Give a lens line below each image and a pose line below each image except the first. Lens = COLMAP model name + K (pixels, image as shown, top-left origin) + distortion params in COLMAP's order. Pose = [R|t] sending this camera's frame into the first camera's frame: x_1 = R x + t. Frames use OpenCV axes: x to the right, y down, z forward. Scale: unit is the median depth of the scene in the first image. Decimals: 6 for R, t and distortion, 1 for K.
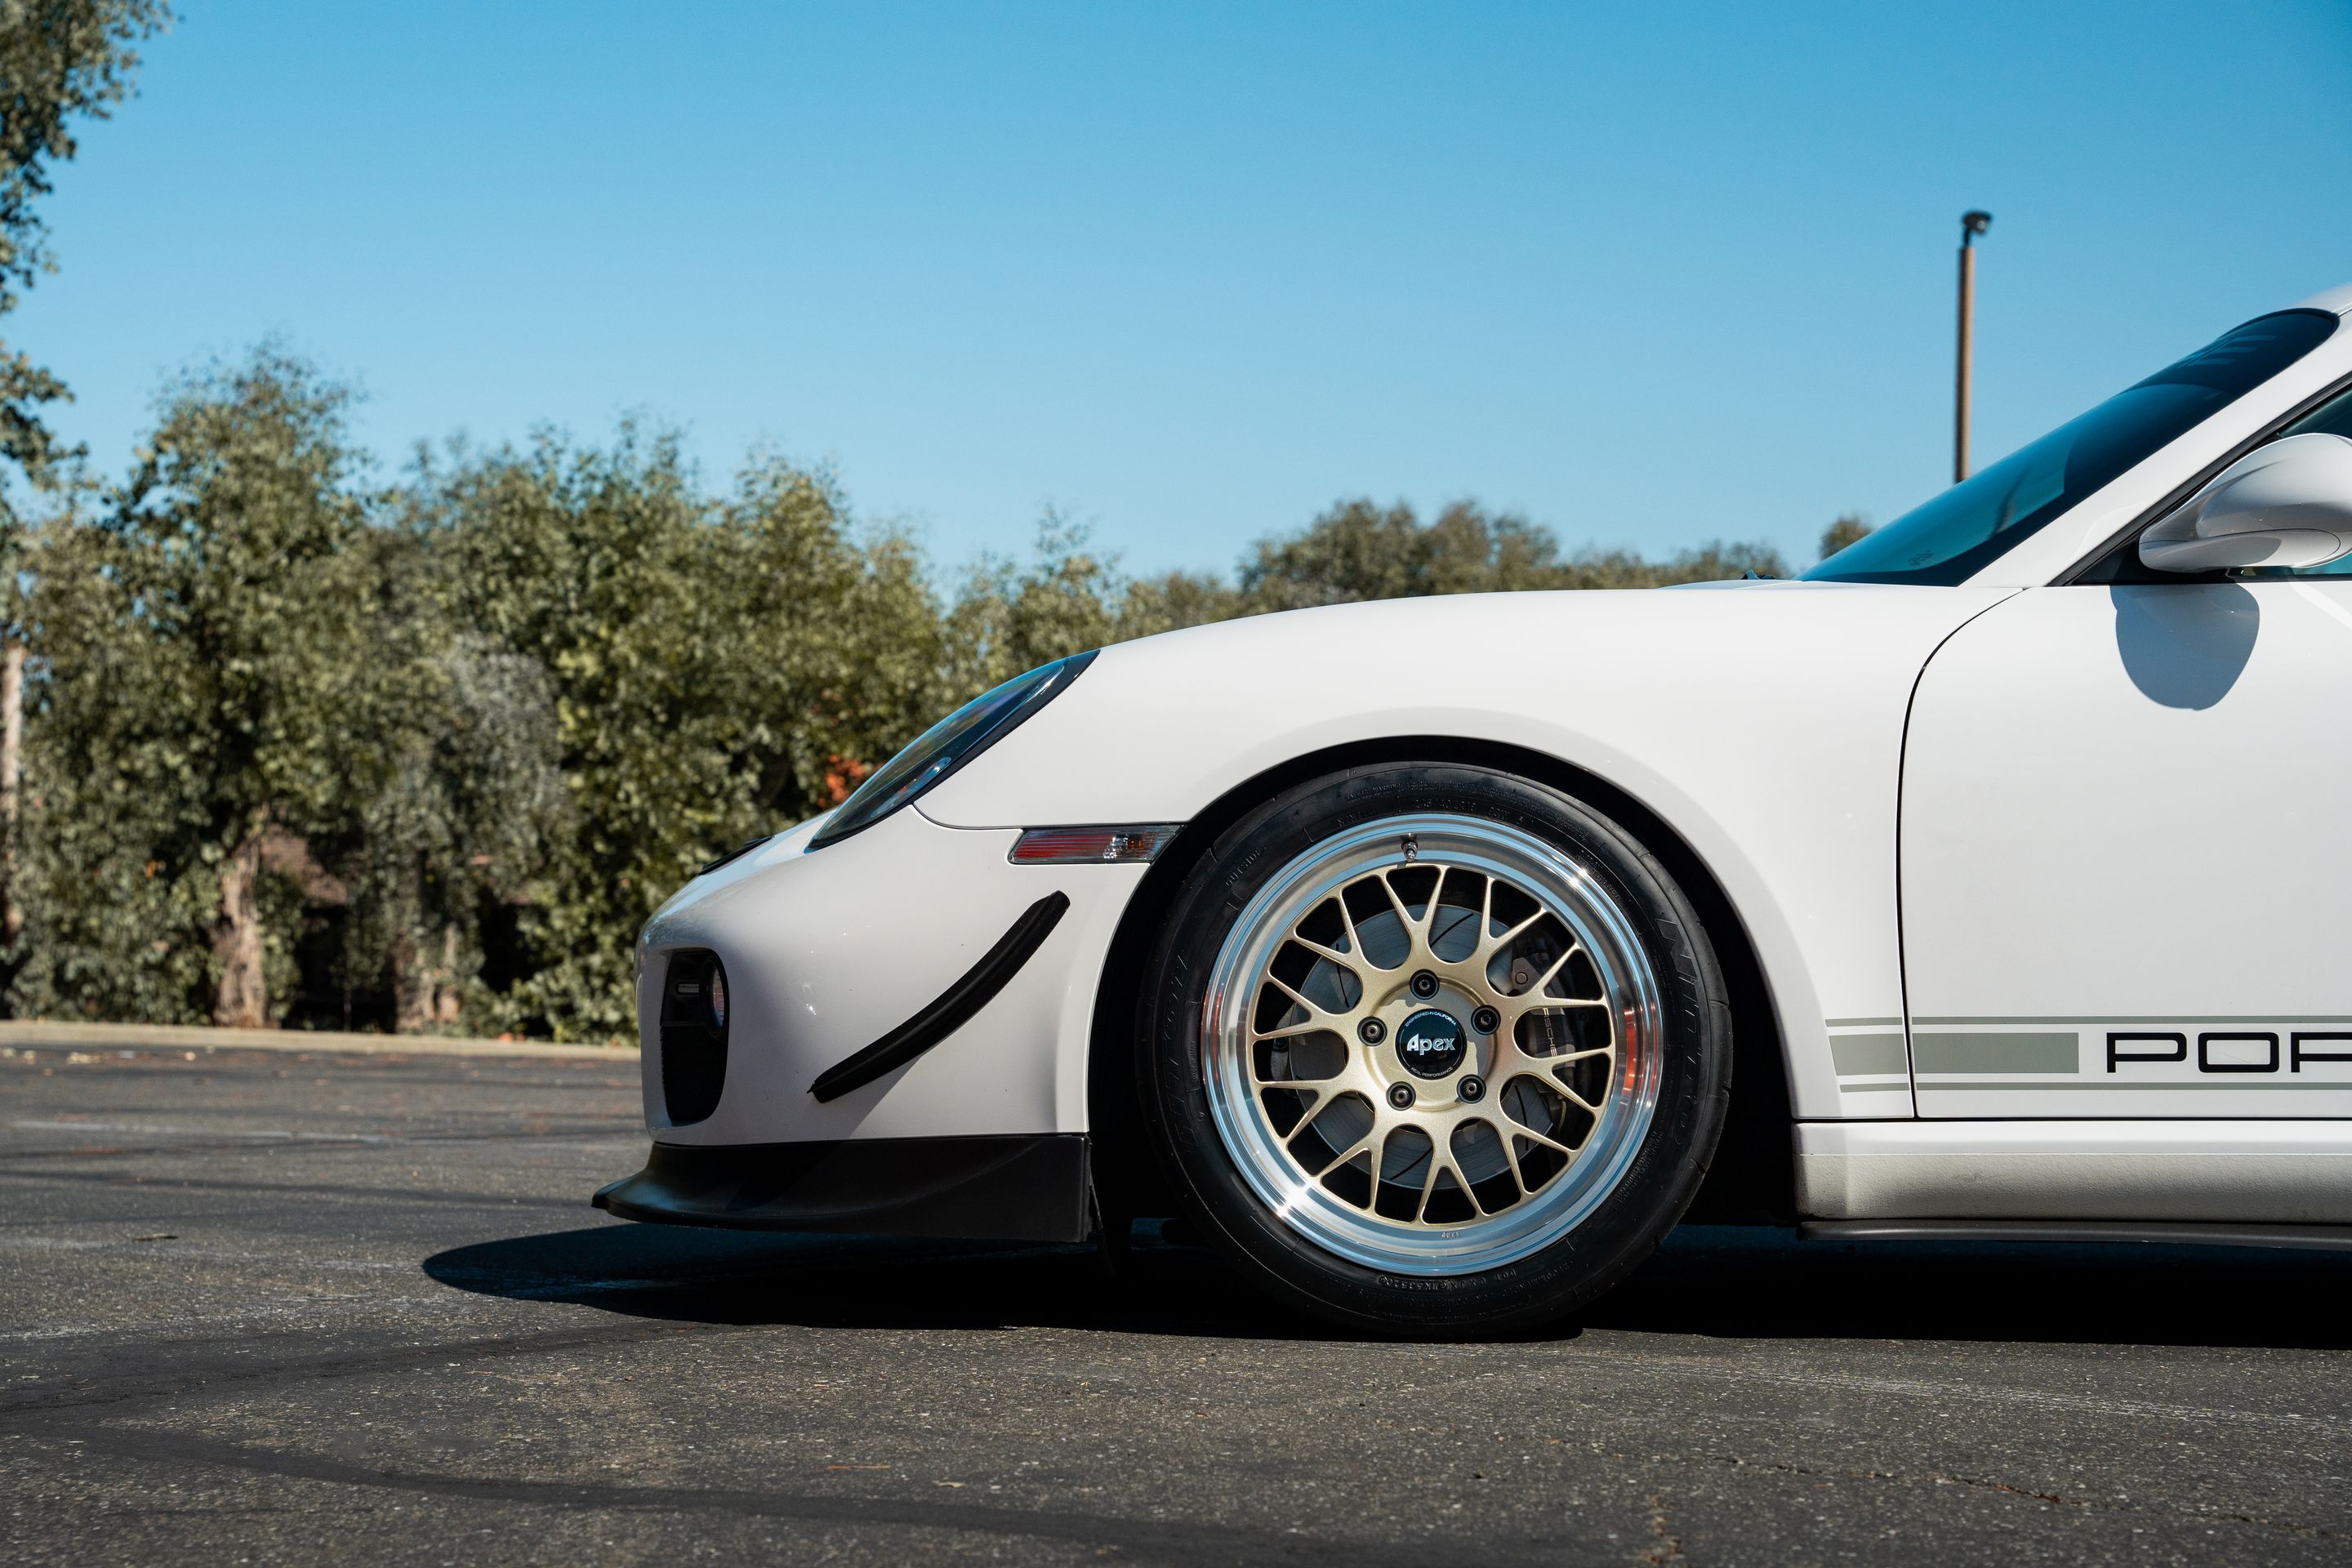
lens RADIAL K [[4122.5, 0, 1168.2], [0, 4122.5, 827.7], [0, 0, 1]] dist [-0.012252, 3.587270]
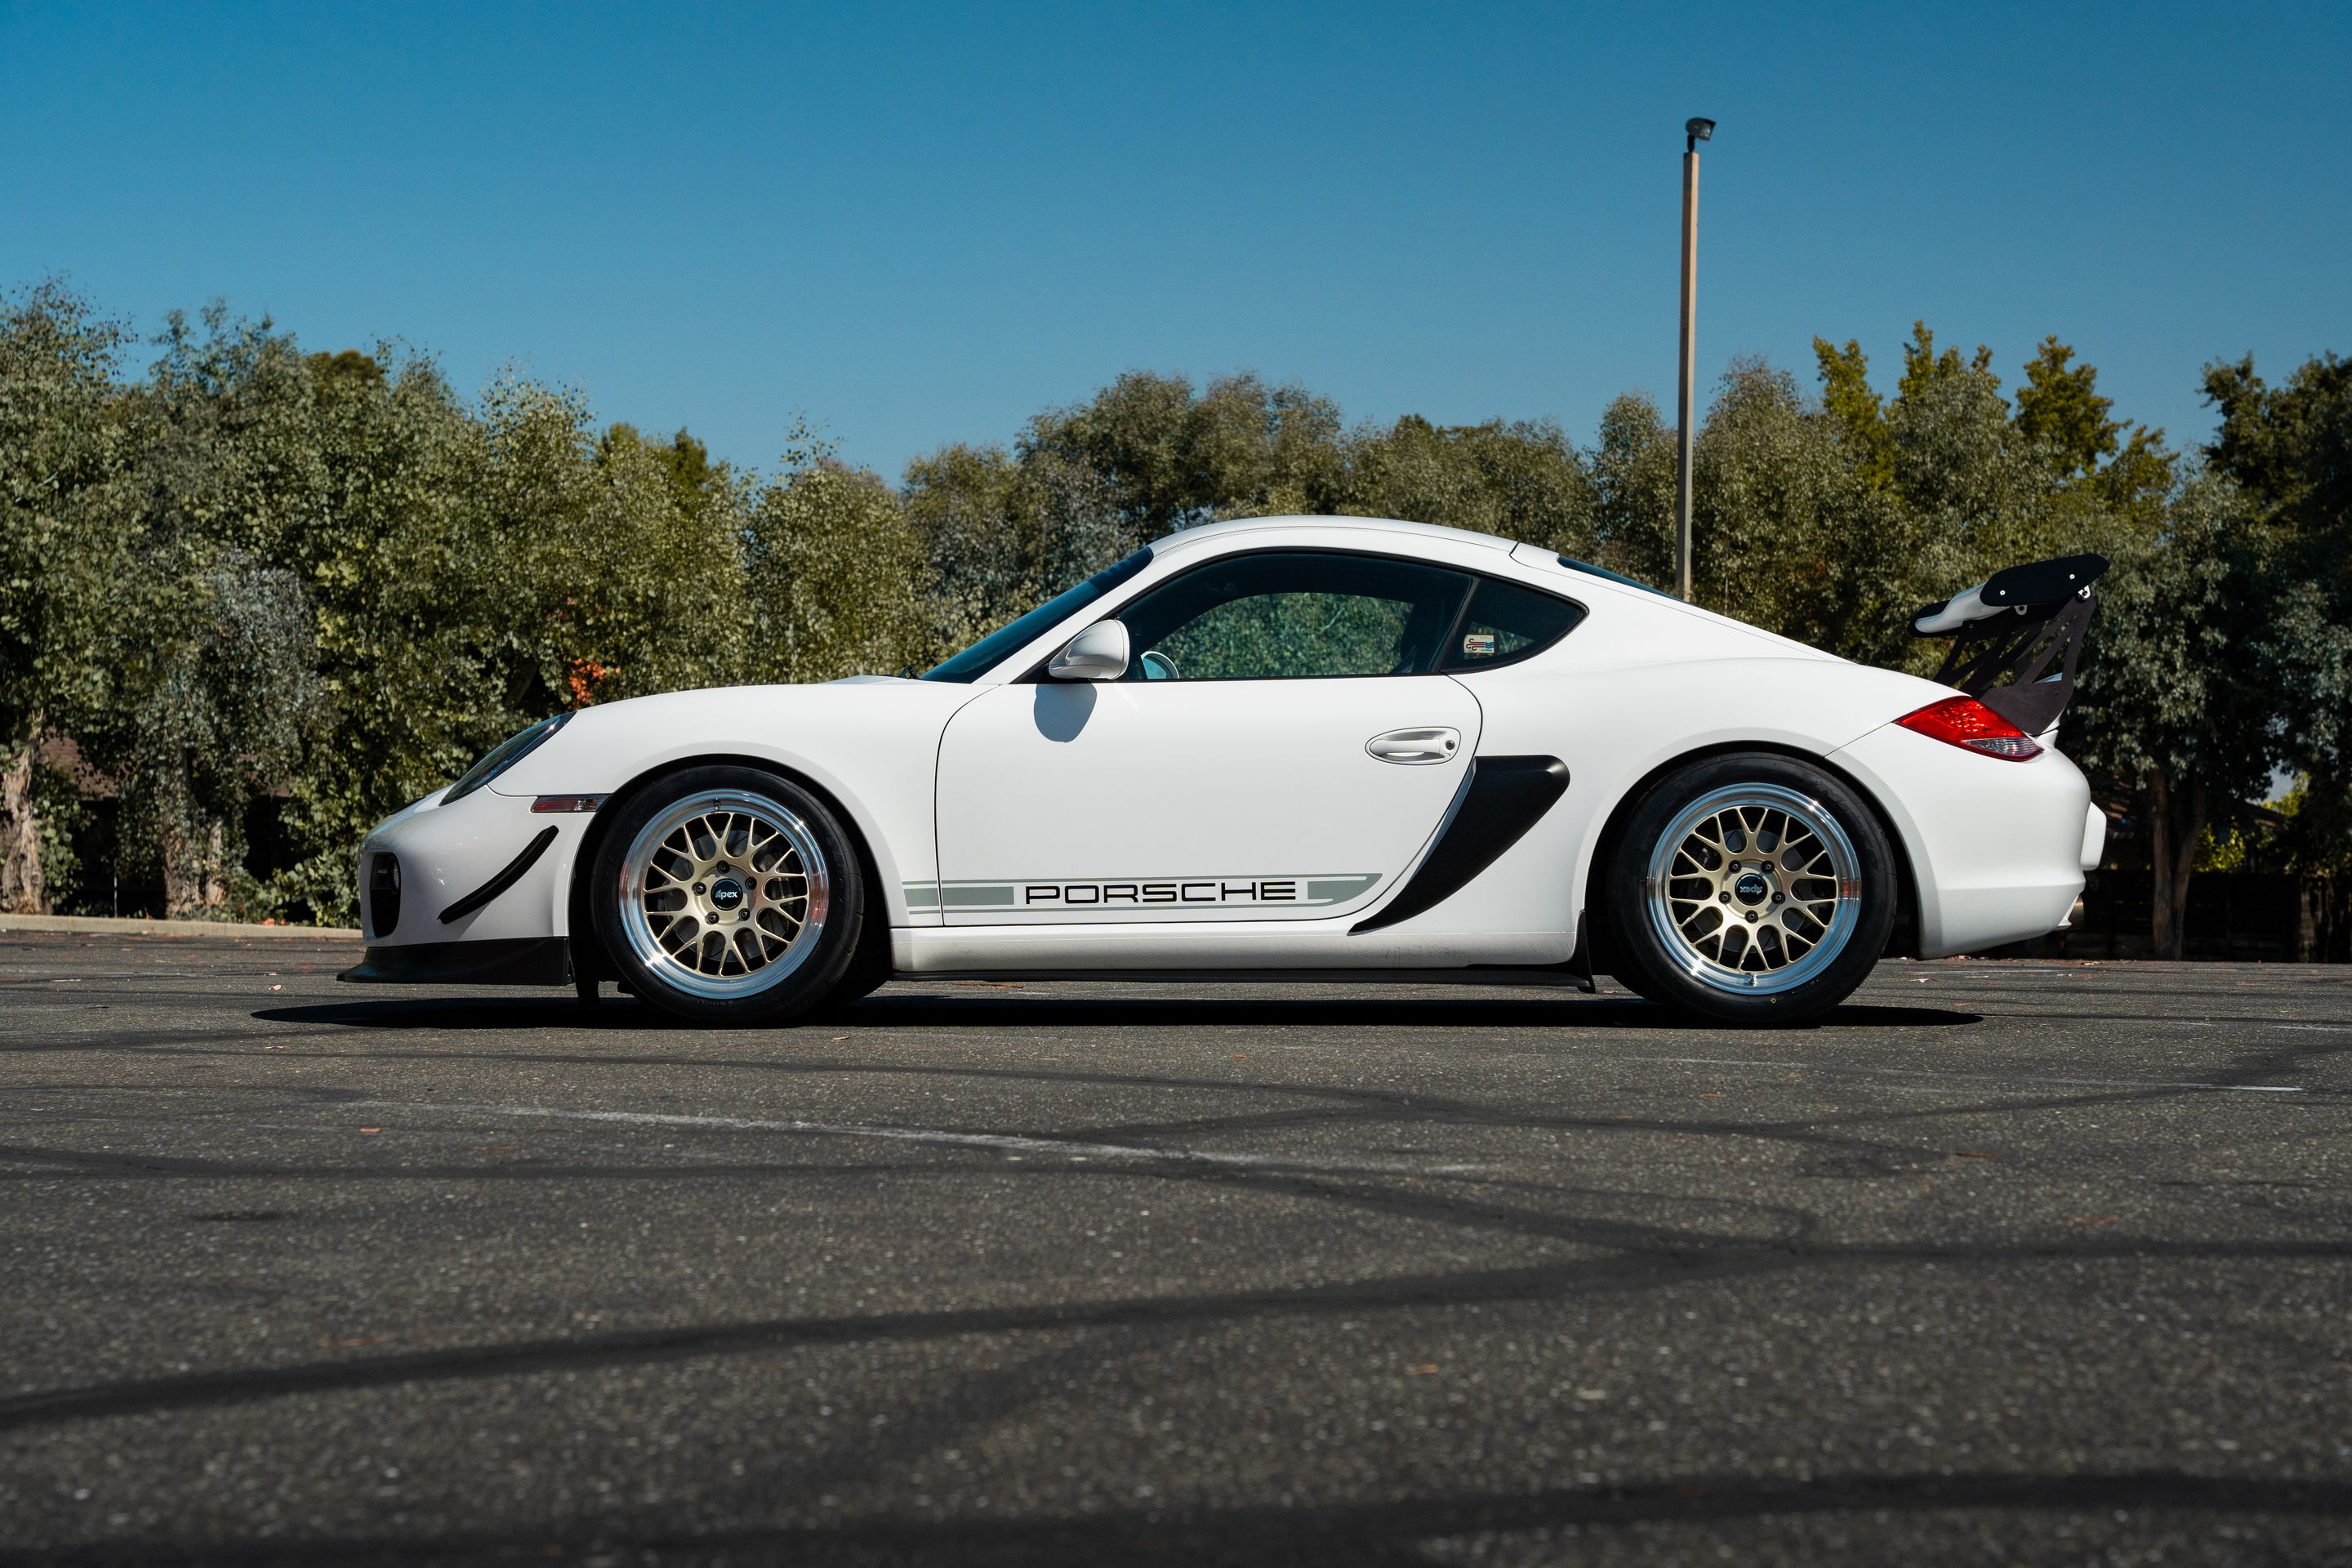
lens RADIAL K [[4807.1, 0, 1176.0], [0, 4807.1, 784.0], [0, 0, 1]] dist [0.383218, 0.571533]
pose [[0.999602, -0.003884, 0.027940, 0.044130], [0.003320, 0.999790, 0.020201, -0.010907], [-0.028013, -0.020101, 0.999405, -0.299229]]
